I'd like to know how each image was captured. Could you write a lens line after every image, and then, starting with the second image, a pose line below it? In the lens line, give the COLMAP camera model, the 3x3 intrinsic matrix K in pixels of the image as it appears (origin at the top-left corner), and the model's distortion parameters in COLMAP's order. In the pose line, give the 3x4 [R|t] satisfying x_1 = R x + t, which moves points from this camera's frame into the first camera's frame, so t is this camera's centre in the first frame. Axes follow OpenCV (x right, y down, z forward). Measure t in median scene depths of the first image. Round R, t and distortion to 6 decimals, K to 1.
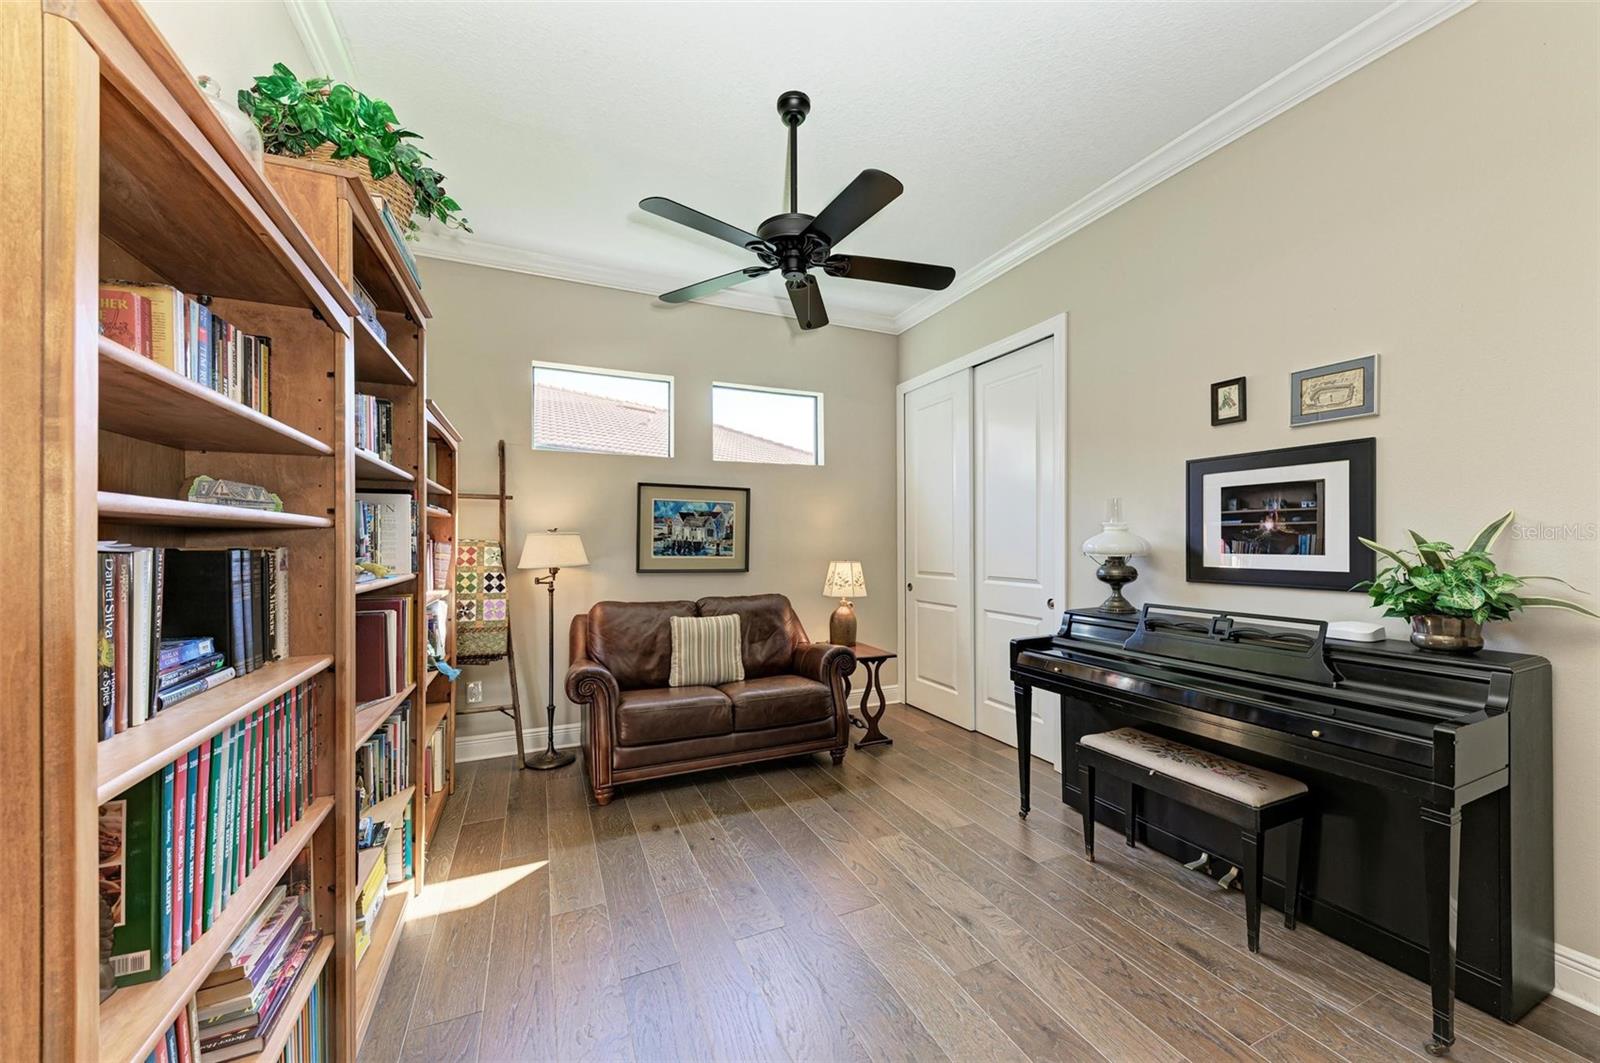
lens RADIAL K [[598.3, 0, 799.2], [0, 598.3, 538.3], [0, 0, 1]] dist [0.021693, -0.008170]
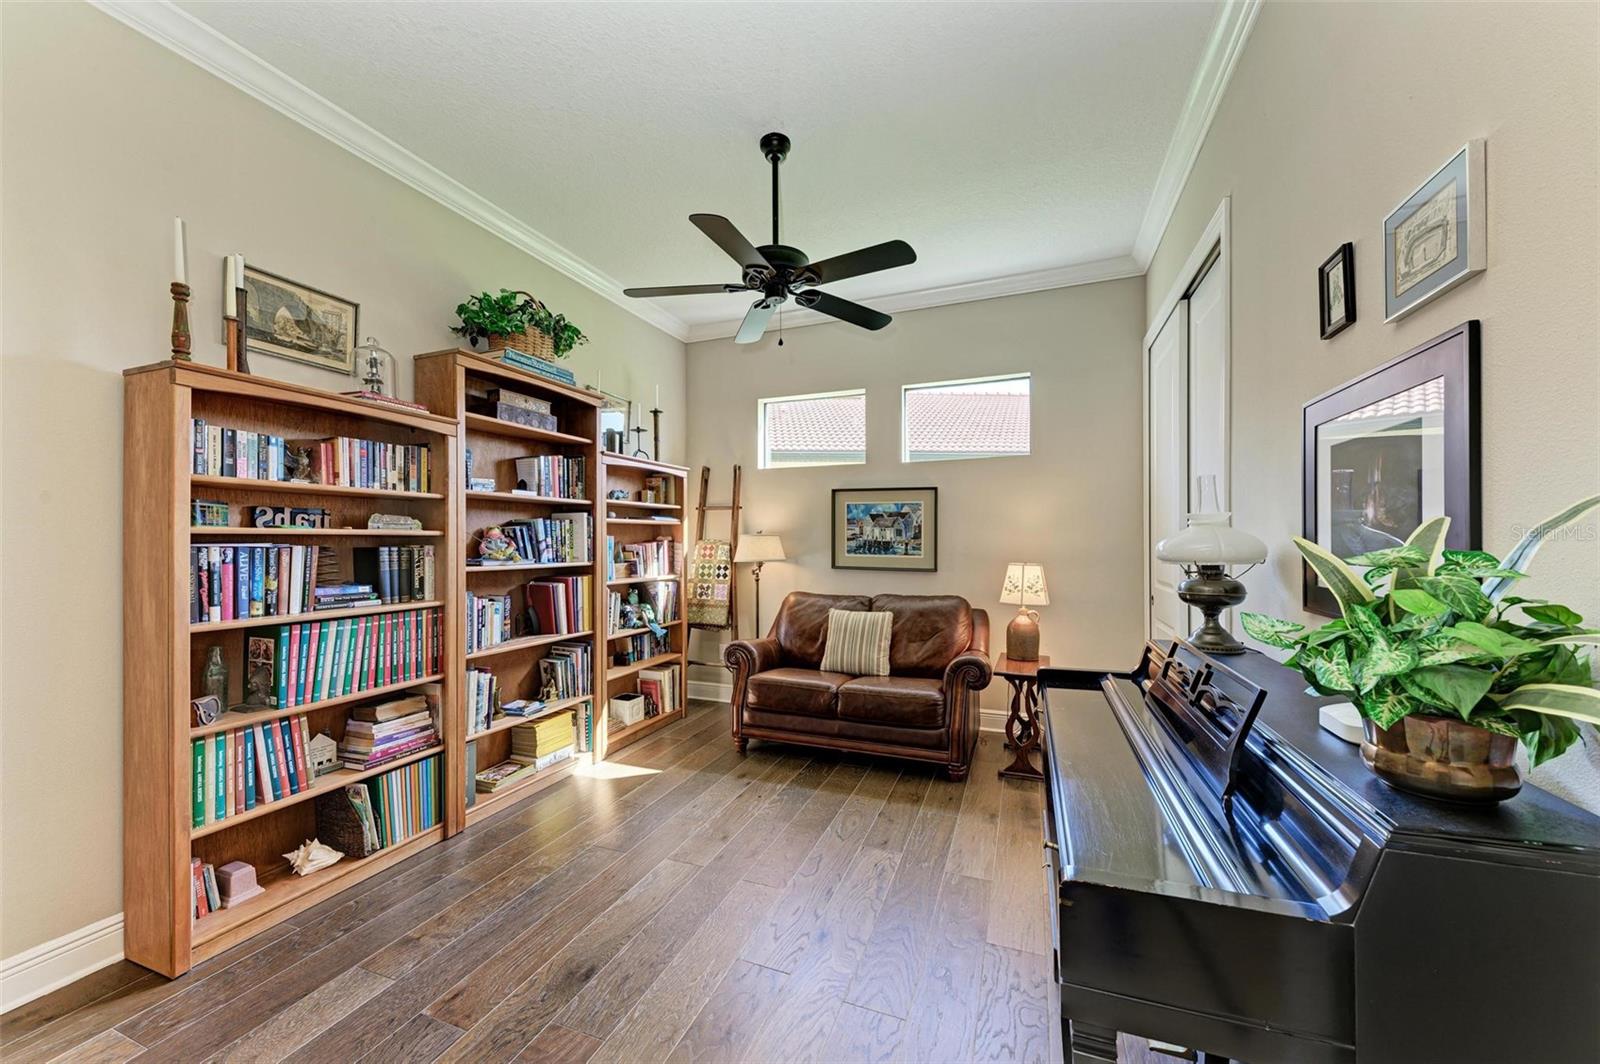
lens RADIAL K [[598.3, 0, 799.2], [0, 598.3, 538.8], [0, 0, 1]] dist [0.021693, -0.008170]
pose [[0.696124, -0.003216, -0.717914, 0.545015], [0.005940, 0.999982, 0.001280, -0.001095], [0.717897, -0.005155, 0.696130, 0.178707]]
